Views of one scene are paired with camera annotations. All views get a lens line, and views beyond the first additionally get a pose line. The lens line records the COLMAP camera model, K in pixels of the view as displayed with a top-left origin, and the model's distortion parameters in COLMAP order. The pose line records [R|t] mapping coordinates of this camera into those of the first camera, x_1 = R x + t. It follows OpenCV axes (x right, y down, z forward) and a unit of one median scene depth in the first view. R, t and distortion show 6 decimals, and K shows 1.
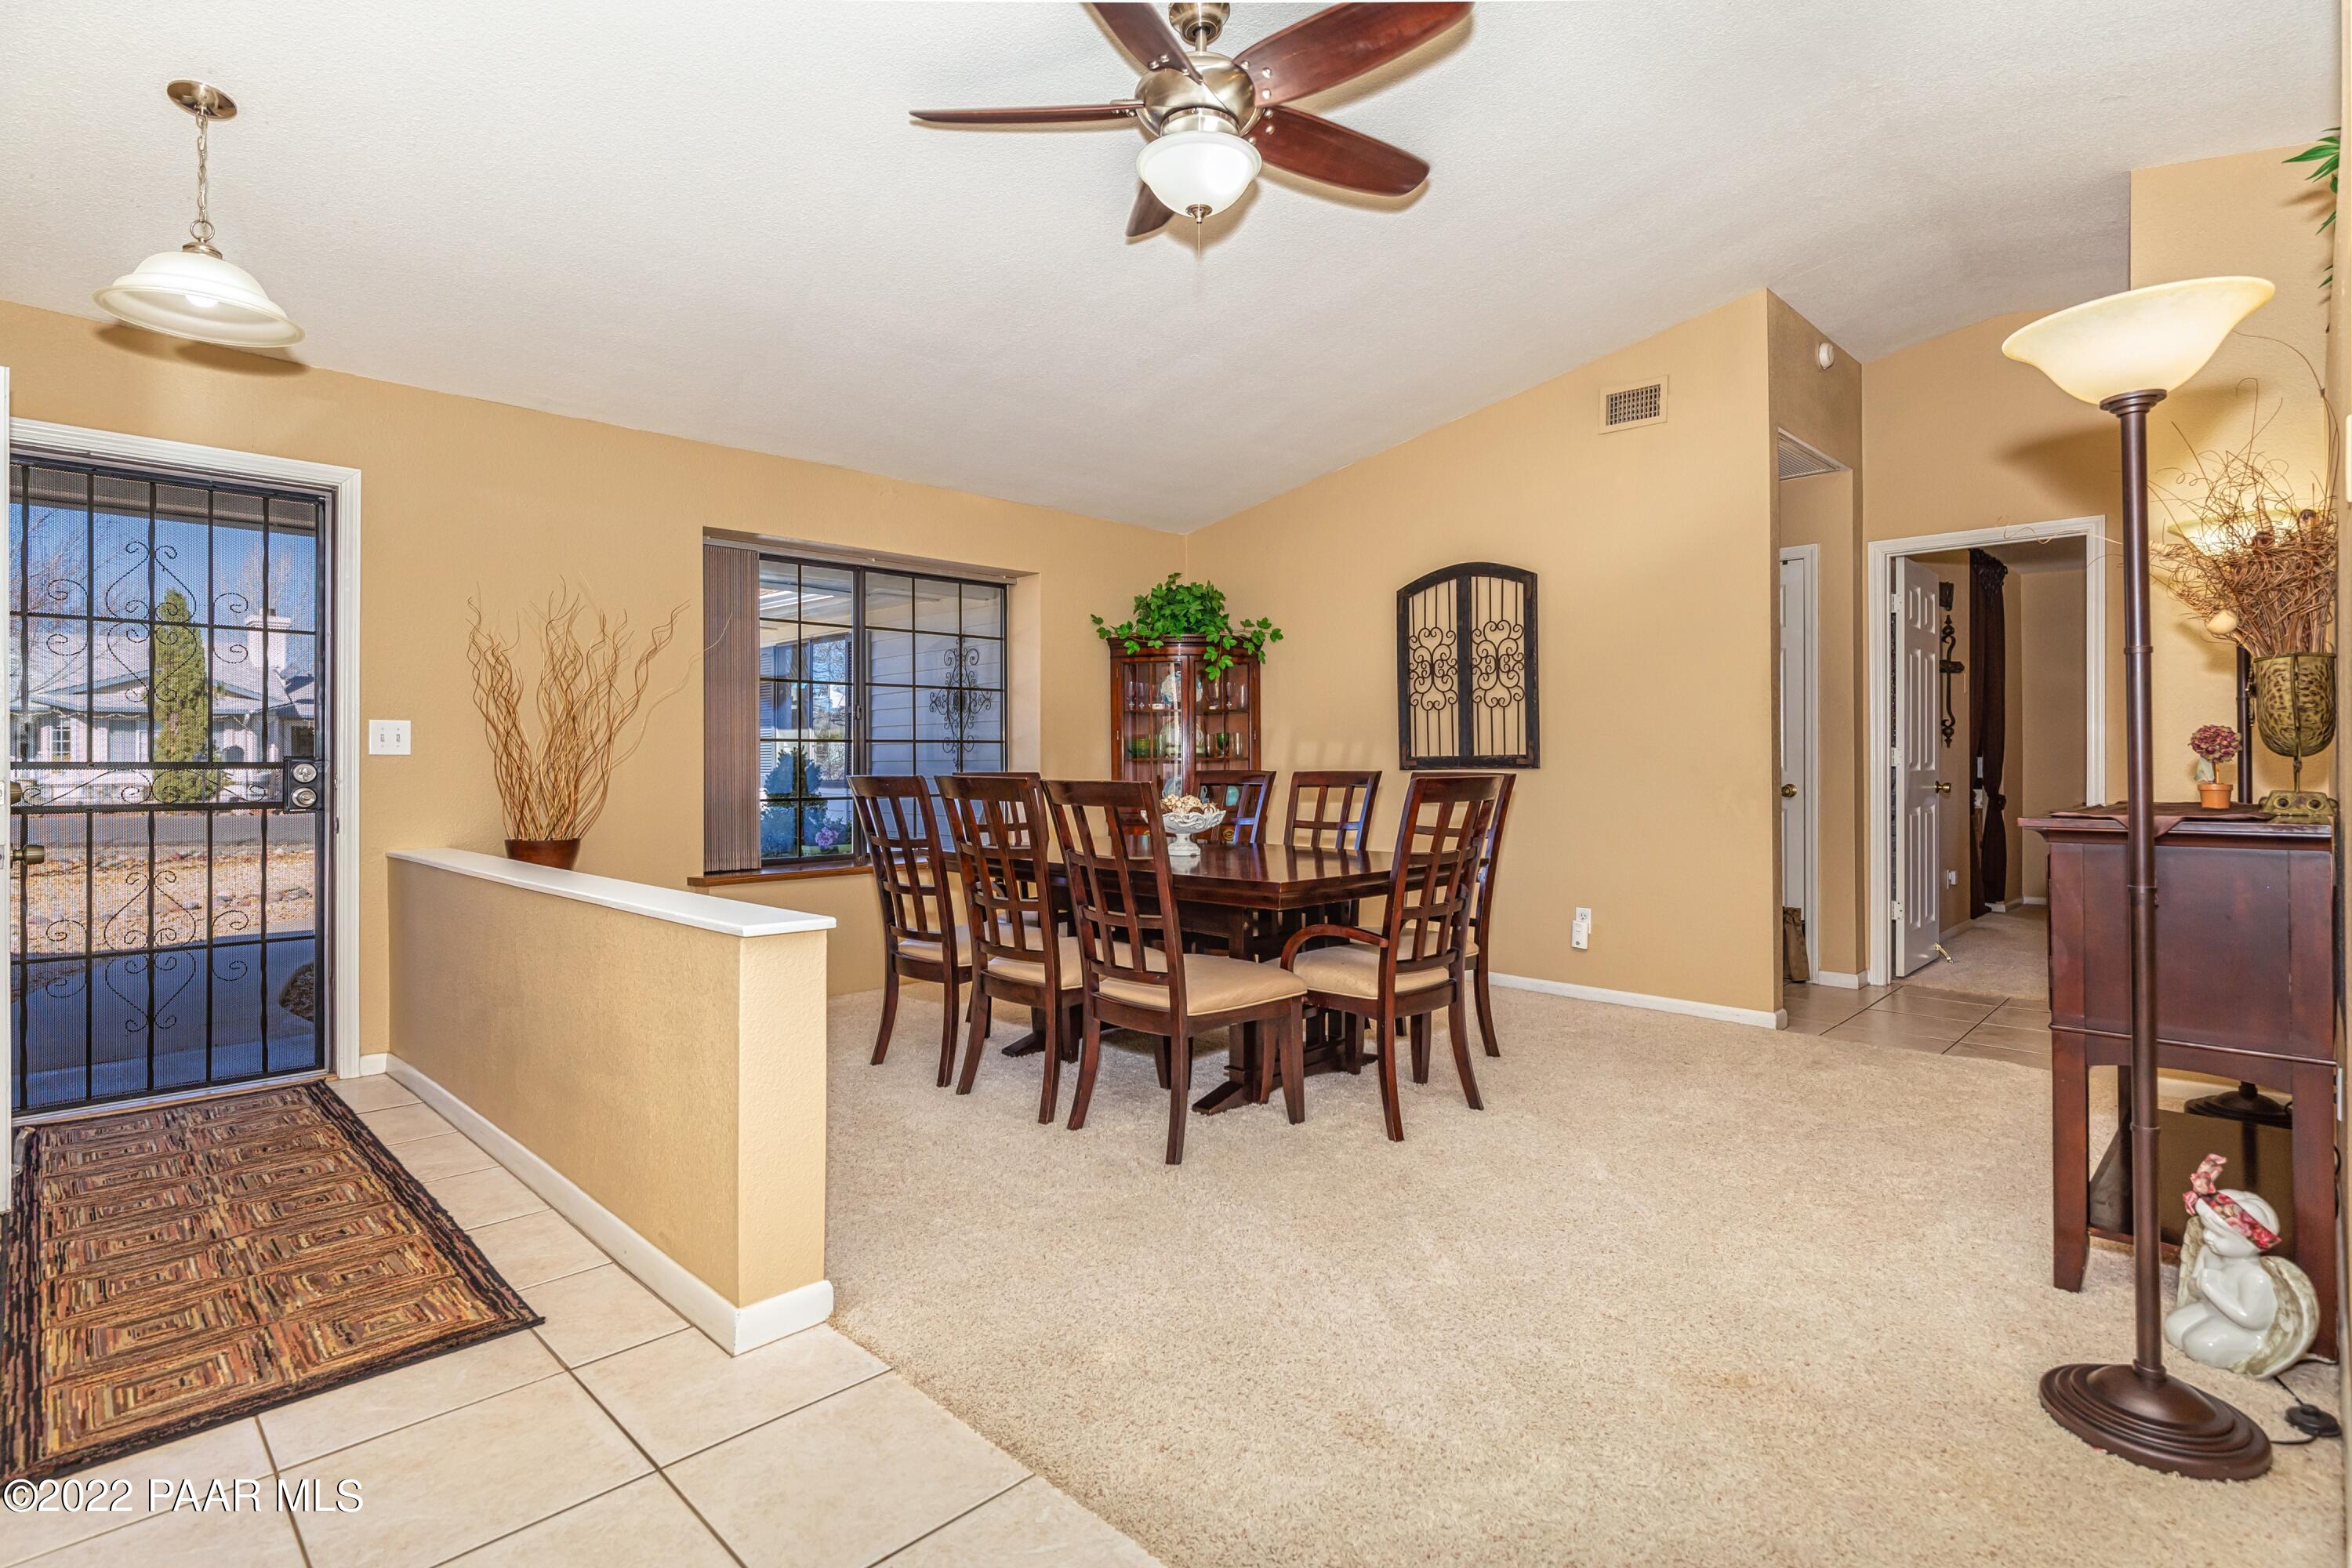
lens RADIAL K [[1156.5, 0, 1177.4], [0, 1156.5, 767.3], [0, 0, 1]] dist [-0.000646, 0.000116]
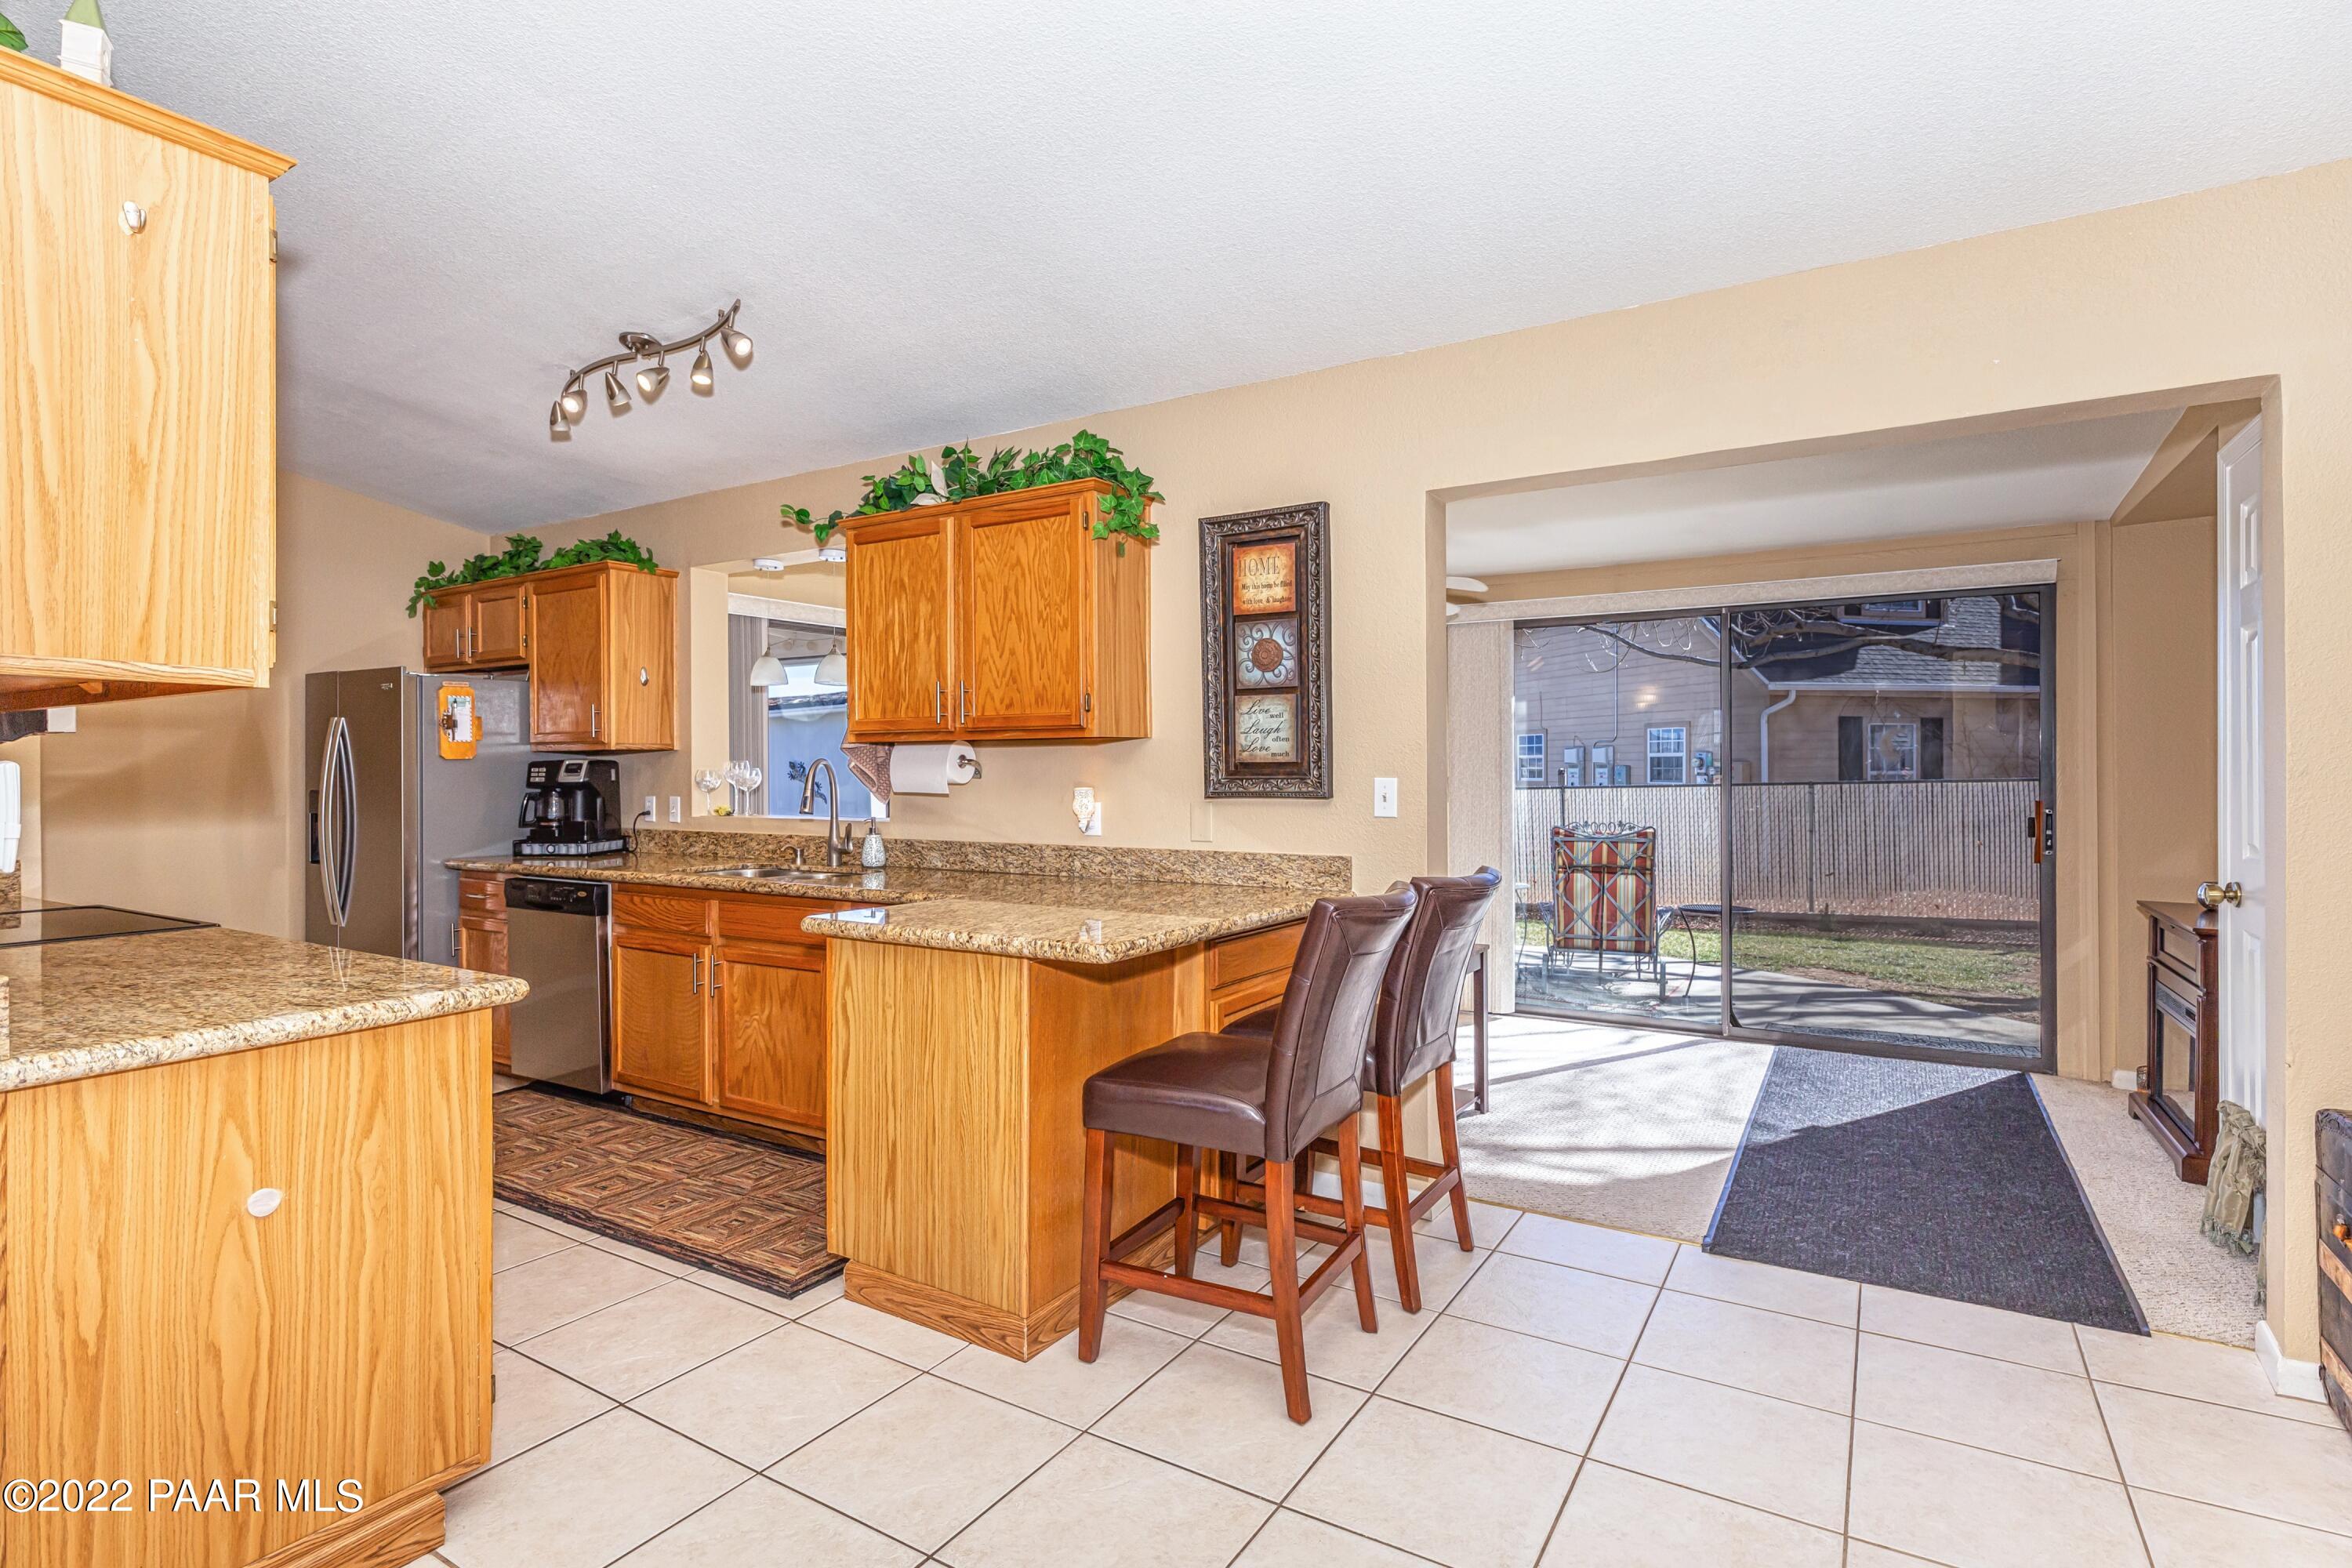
lens RADIAL K [[1156.5, 0, 1177.4], [0, 1156.5, 767.3], [0, 0, 1]] dist [-0.000646, 0.000116]
pose [[-0.971387, 0.004685, -0.237454, -0.599684], [0.005722, 0.999977, -0.003676, -0.034767], [0.237432, -0.004930, -0.971392, 1.338278]]
